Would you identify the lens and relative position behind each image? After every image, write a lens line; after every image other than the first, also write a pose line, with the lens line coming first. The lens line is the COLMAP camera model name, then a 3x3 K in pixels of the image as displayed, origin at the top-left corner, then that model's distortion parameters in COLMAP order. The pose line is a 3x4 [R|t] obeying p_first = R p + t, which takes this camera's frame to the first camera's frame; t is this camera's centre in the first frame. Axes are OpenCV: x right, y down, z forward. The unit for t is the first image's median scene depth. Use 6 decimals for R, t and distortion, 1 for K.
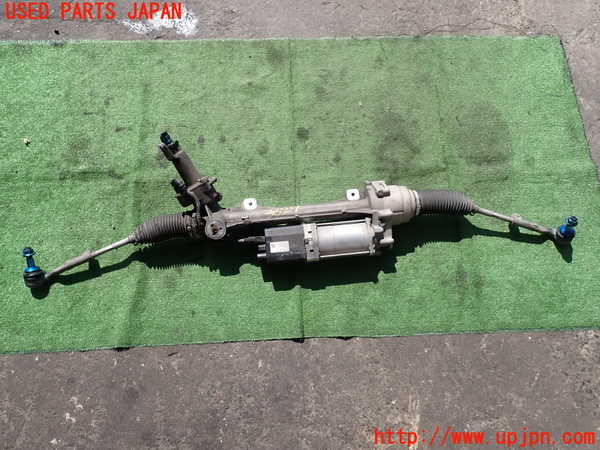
lens RADIAL K [[442.8, 0, 300.0], [0, 442.8, 225.0], [0, 0, 1]] dist [0.006503, 0.005652]
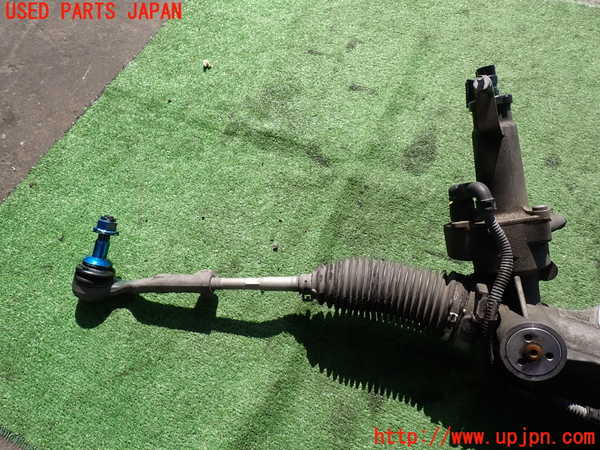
lens RADIAL K [[442.8, 0, 300.0], [0, 442.8, 225.0], [0, 0, 1]] dist [0.006503, 0.005652]
pose [[0.880006, 0.341549, -0.330051, -0.255755], [-0.401225, 0.906456, -0.131743, 0.037178], [0.254180, 0.248359, 0.934725, 0.574076]]
